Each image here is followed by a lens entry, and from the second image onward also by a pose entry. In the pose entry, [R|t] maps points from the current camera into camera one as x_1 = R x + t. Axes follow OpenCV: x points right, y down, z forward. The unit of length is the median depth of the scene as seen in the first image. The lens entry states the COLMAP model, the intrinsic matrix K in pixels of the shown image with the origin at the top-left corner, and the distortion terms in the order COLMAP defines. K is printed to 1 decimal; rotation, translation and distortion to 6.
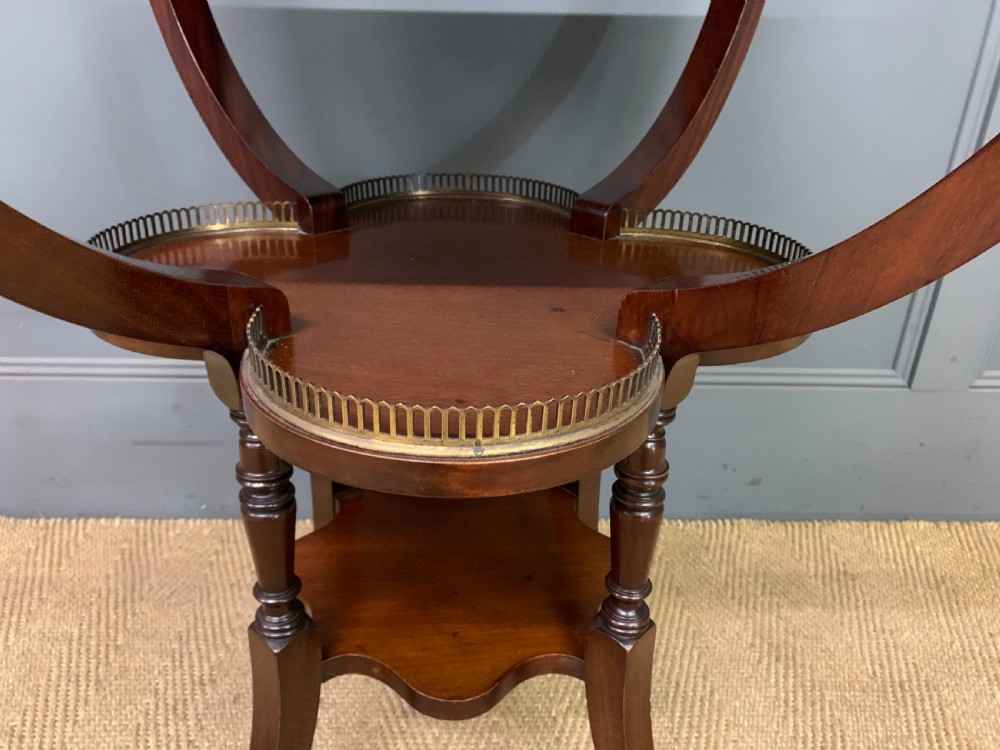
lens RADIAL K [[772.8, 0, 501.6], [0, 772.8, 394.7], [0, 0, 1]] dist [0.014337, -0.006973]
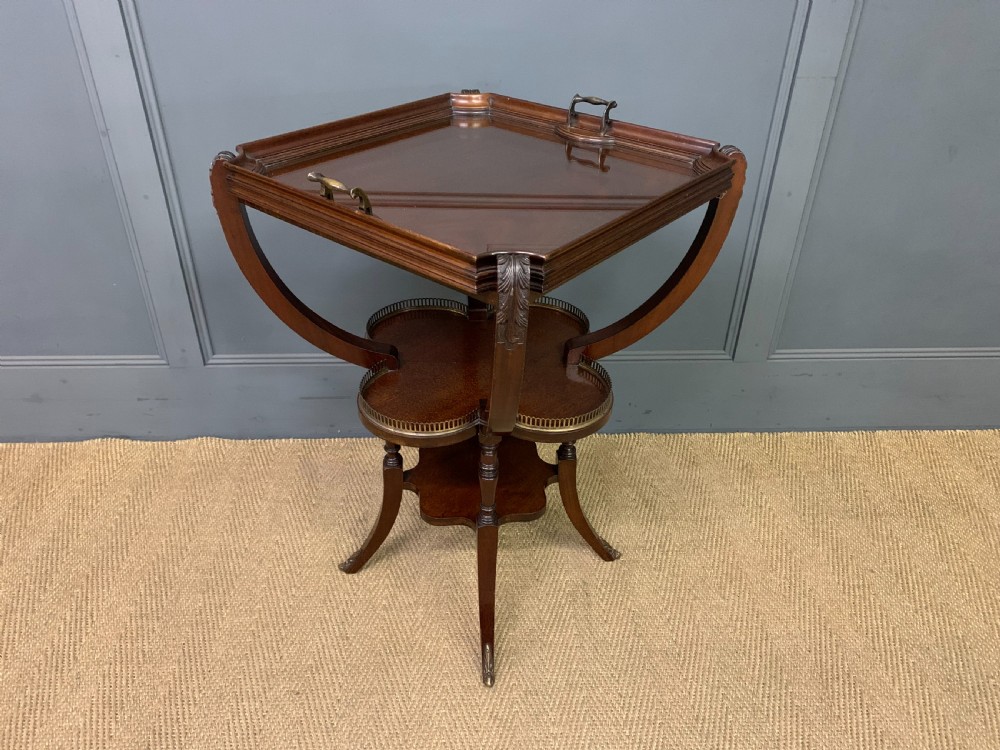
lens RADIAL K [[772.8, 0, 492.5], [0, 772.8, 378.9], [0, 0, 1]] dist [0.014337, -0.006973]
pose [[0.999774, -0.016495, -0.013411, -0.003255], [0.017999, 0.992476, 0.121108, -0.232446], [0.011313, -0.121322, 0.992549, -0.942291]]
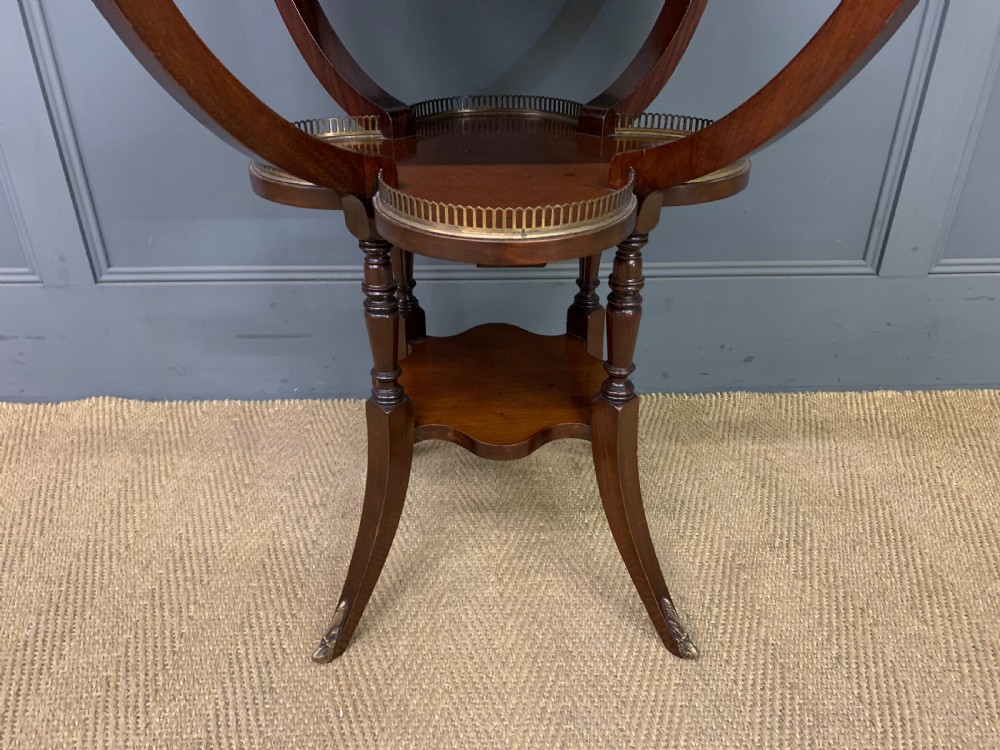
lens RADIAL K [[772.8, 0, 492.8], [0, 772.8, 385.4], [0, 0, 1]] dist [0.014337, -0.006973]
pose [[0.999304, -0.022663, -0.029633, -0.043323], [0.023962, 0.998733, 0.044256, 0.114767], [0.028593, -0.044935, 0.998581, -0.271013]]
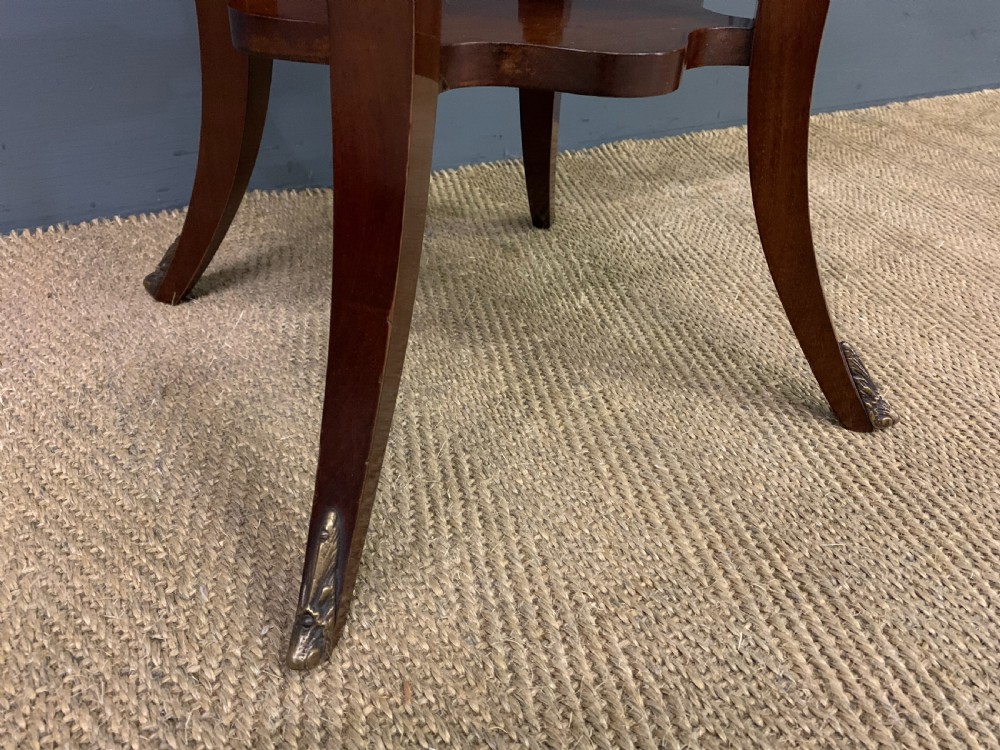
lens RADIAL K [[772.8, 0, 499.2], [0, 772.8, 377.0], [0, 0, 1]] dist [0.014337, -0.006973]
pose [[0.879504, -0.254510, 0.402117, -0.333225], [0.192051, 0.962932, 0.189414, 0.294676], [-0.435419, -0.089363, 0.895781, 0.282447]]
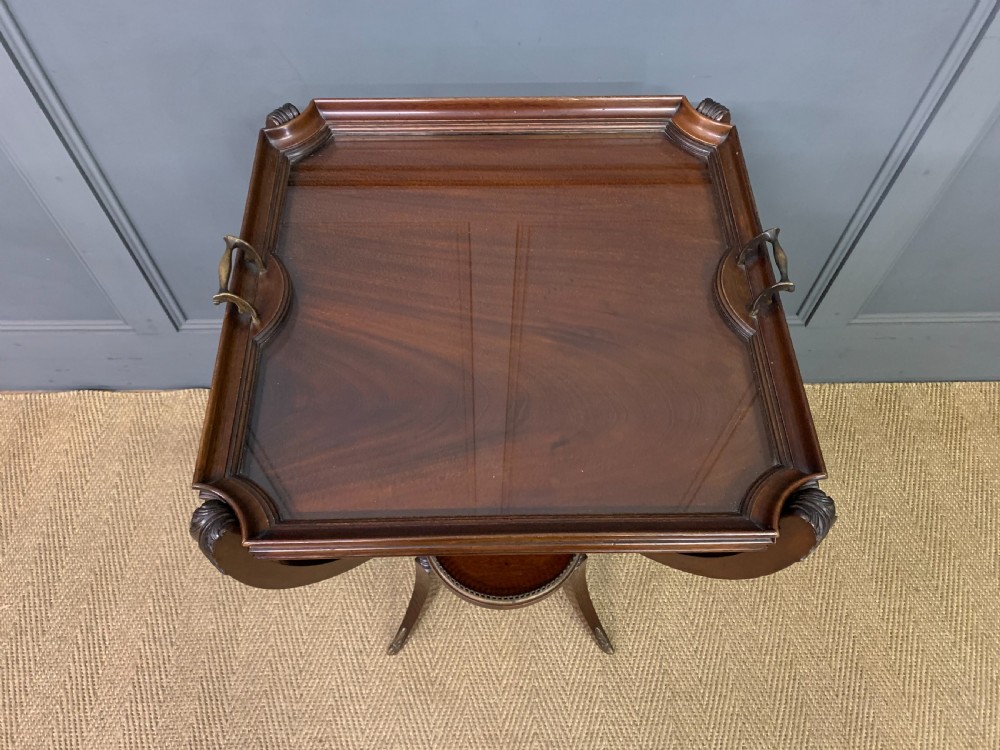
lens RADIAL K [[772.8, 0, 495.5], [0, 772.8, 381.5], [0, 0, 1]] dist [0.014337, -0.006973]
pose [[0.999509, 0.004575, -0.031001, -0.026330], [0.012781, 0.843737, 0.536605, -0.879267], [0.028612, -0.536738, 0.843264, -0.402512]]
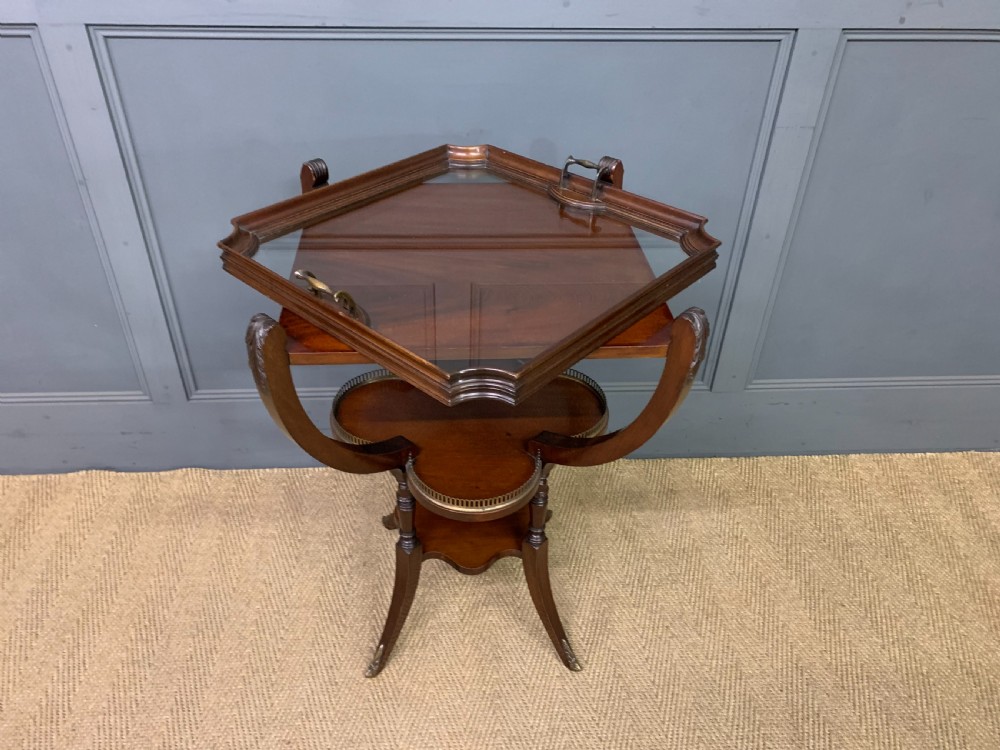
lens RADIAL K [[772.8, 0, 486.8], [0, 772.8, 375.3], [0, 0, 1]] dist [0.014337, -0.006973]
pose [[0.999749, -0.021715, 0.005484, -0.007782], [0.020471, 0.985309, 0.169547, -0.438901], [-0.009085, -0.169393, 0.985507, -0.937364]]
